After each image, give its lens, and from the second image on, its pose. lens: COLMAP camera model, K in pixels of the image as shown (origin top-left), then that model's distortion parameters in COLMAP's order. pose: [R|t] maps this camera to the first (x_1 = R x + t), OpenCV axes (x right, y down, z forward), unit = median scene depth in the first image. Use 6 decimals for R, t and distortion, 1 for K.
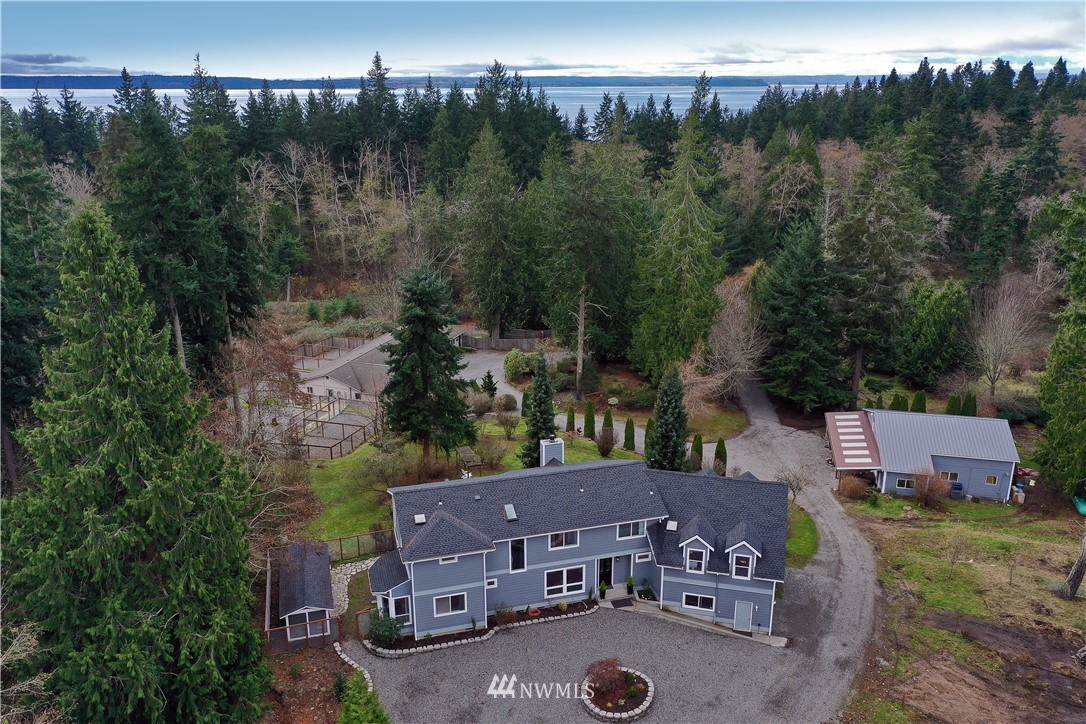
lens RADIAL K [[877.5, 0, 549.8], [0, 877.5, 358.5], [0, 0, 1]] dist [0.001789, 0.012848]
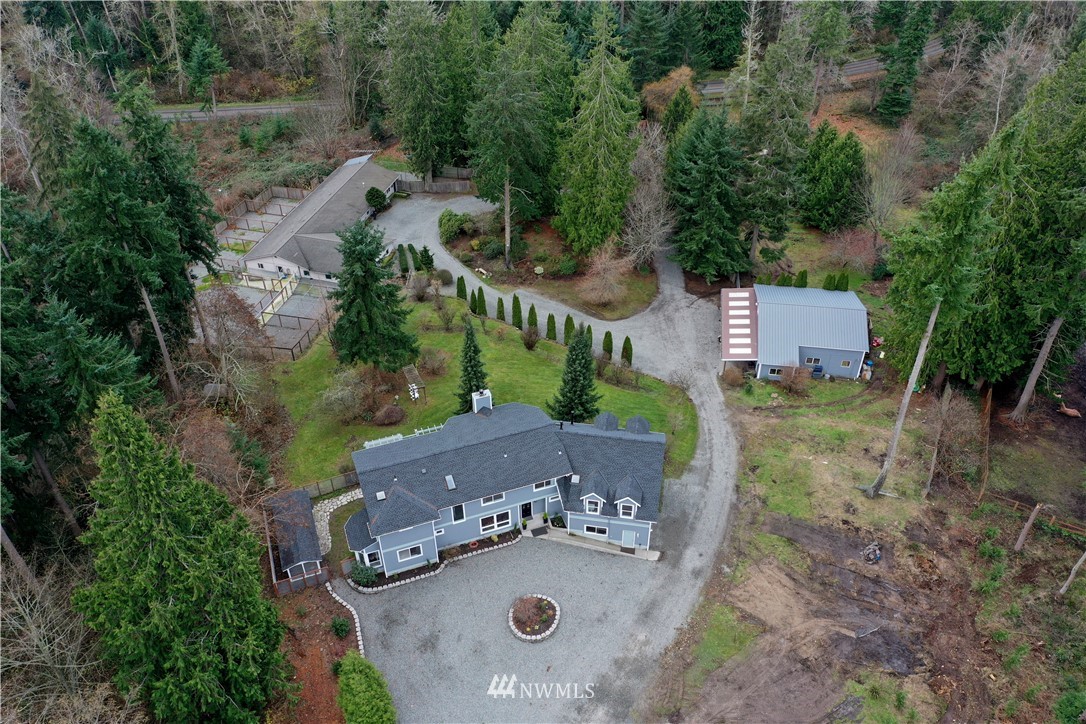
lens RADIAL K [[877.5, 0, 554.9], [0, 877.5, 362.4], [0, 0, 1]] dist [0.001789, 0.012848]
pose [[0.997264, -0.046553, 0.057425, 0.041658], [0.022813, 0.932698, 0.359936, -0.442544], [-0.070317, -0.357641, 0.931208, -0.151450]]
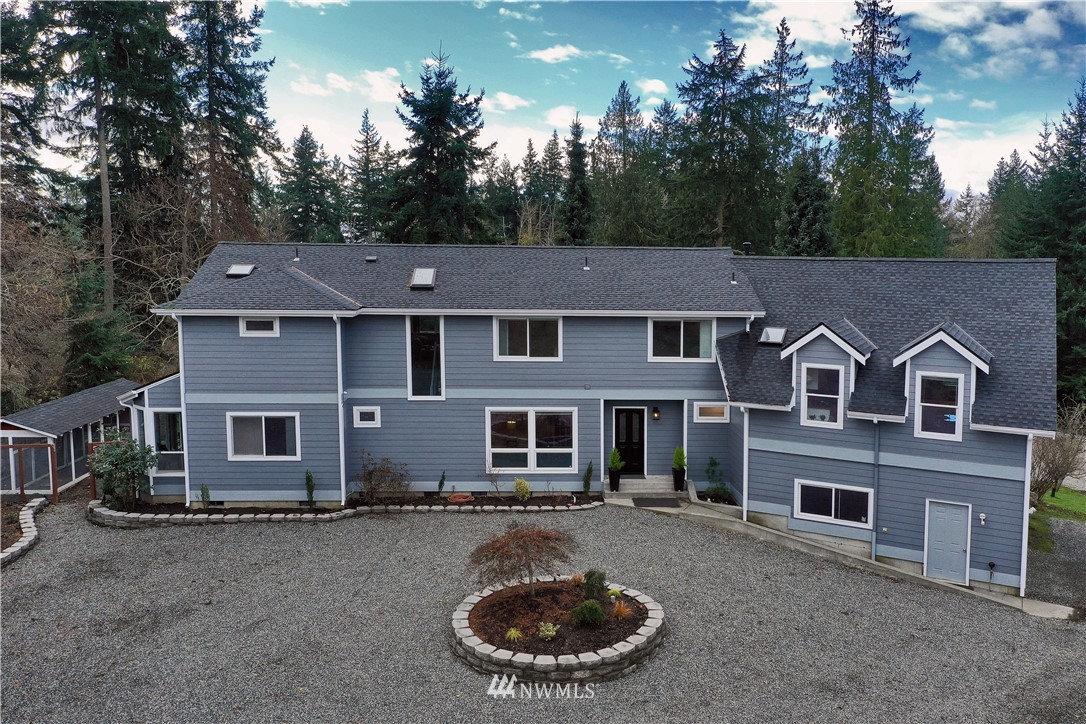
lens RADIAL K [[877.5, 0, 544.8], [0, 877.5, 327.1], [0, 0, 1]] dist [0.001789, 0.012848]
pose [[0.969270, 0.023503, -0.244876, 0.135939], [-0.079411, 0.972029, -0.221028, 0.296932], [0.232832, 0.233681, 0.944025, 0.546276]]
